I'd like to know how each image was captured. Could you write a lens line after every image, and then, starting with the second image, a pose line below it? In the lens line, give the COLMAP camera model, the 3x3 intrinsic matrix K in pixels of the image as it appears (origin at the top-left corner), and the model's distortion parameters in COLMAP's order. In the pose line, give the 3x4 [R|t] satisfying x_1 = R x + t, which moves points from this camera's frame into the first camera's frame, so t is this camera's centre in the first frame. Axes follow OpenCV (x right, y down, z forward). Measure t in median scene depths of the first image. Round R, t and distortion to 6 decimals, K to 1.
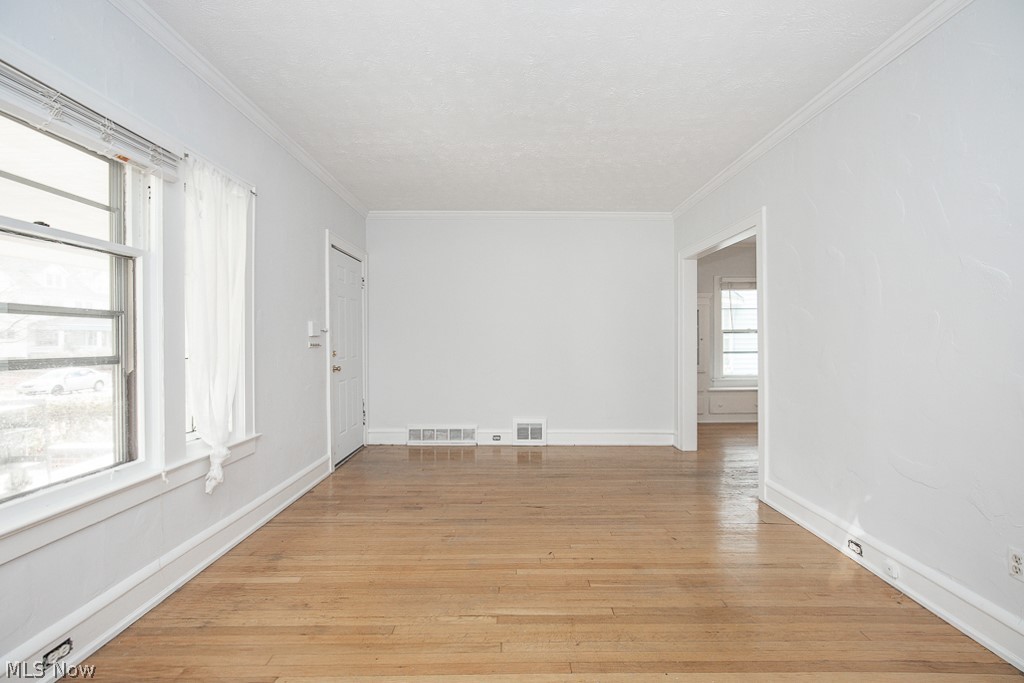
lens RADIAL K [[471.7, 0, 515.9], [0, 471.7, 343.8], [0, 0, 1]] dist [-0.002829, 0.000199]
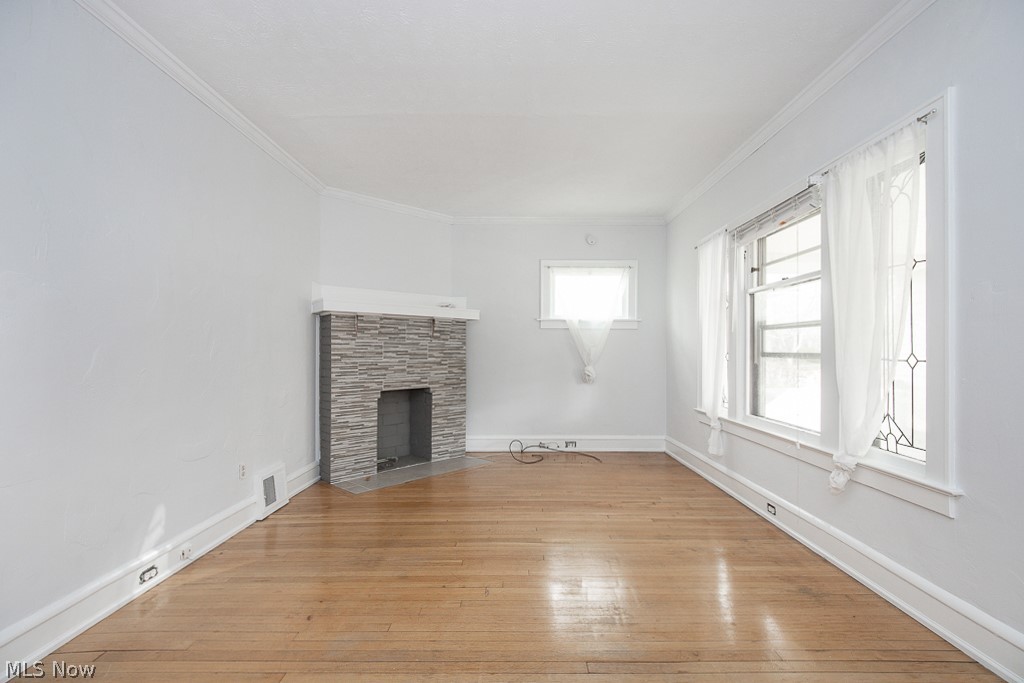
lens RADIAL K [[471.7, 0, 515.9], [0, 471.7, 343.8], [0, 0, 1]] dist [-0.002829, 0.000199]
pose [[-0.999940, 0.003221, 0.010516, 0.016014], [0.003191, 0.999991, -0.002891, 0.000568], [-0.010525, -0.002857, -0.999941, 1.997408]]
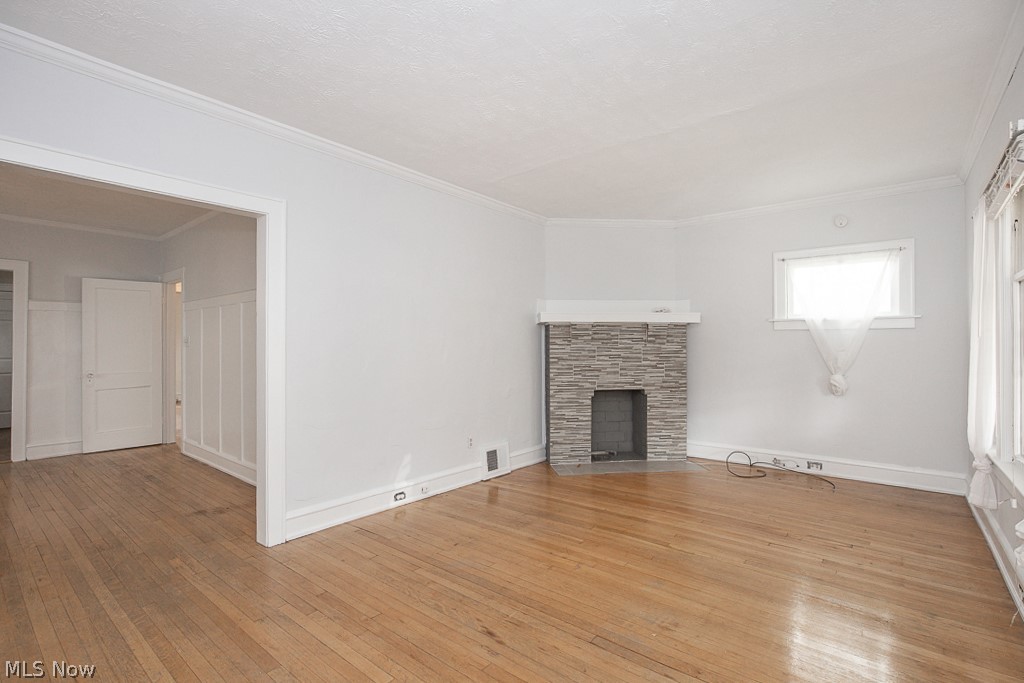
lens RADIAL K [[482.8, 0, 512.6], [0, 482.8, 339.4], [0, 0, 1]] dist [-0.000792, 0.000792]
pose [[-0.770316, 0.011663, 0.637555, -0.517340], [0.009809, 0.999931, -0.006440, -0.035703], [-0.637587, 0.001293, -0.770378, 2.028632]]
